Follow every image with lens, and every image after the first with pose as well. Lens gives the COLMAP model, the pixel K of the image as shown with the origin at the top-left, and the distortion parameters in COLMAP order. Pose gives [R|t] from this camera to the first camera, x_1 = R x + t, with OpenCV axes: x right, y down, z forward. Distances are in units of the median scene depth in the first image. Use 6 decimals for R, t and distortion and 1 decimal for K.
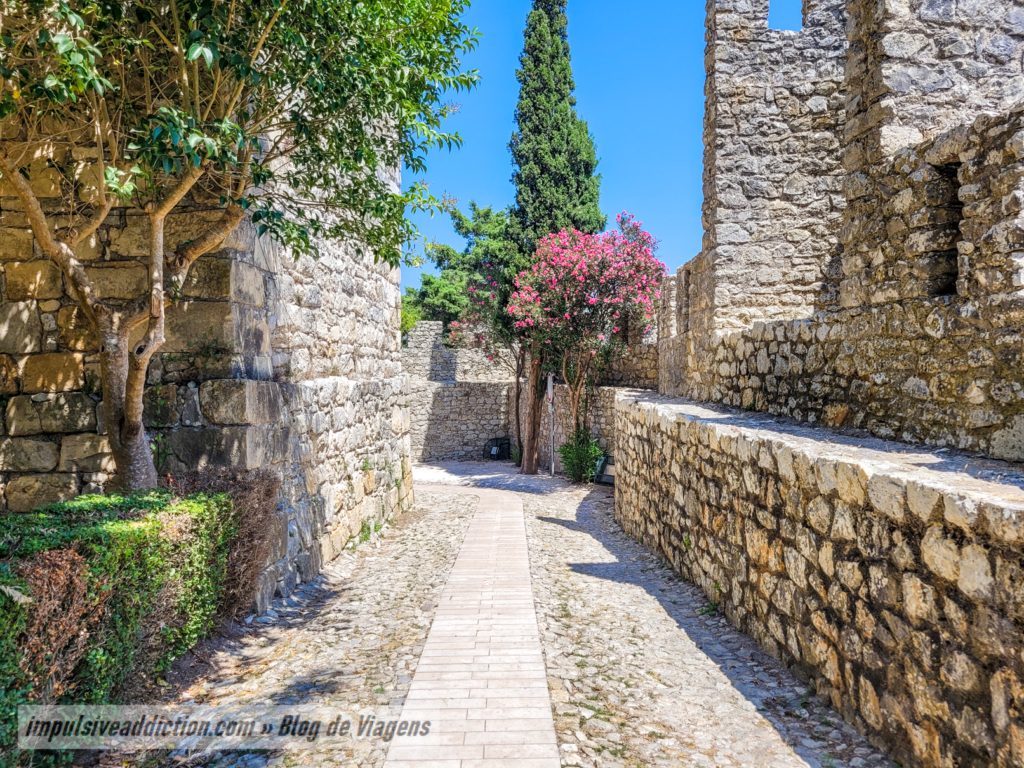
lens RADIAL K [[769.2, 0, 512.2], [0, 769.2, 384.5], [0, 0, 1]] dist [0.042026, -0.033170]
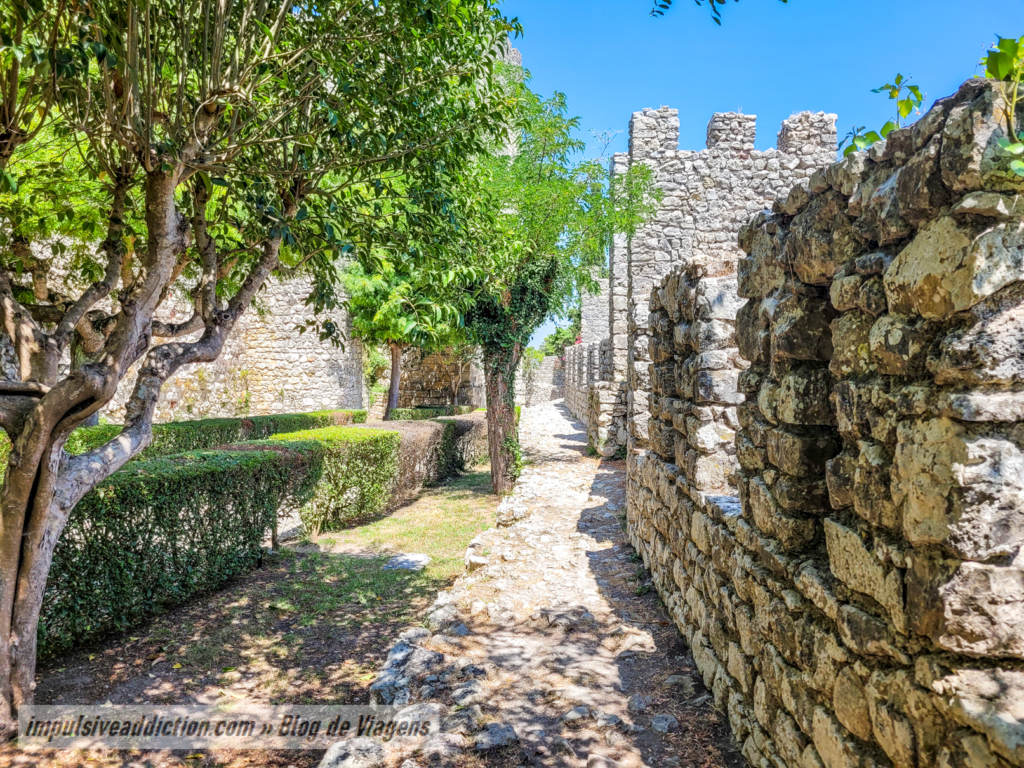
lens RADIAL K [[769.2, 0, 512.0], [0, 769.2, 384.2], [0, 0, 1]] dist [0.042026, -0.033170]
pose [[0.966102, 0.000659, -0.258162, 0.288217], [-0.000641, 1.000000, 0.000153, -0.006558], [0.258162, 0.000017, 0.966102, -0.911353]]
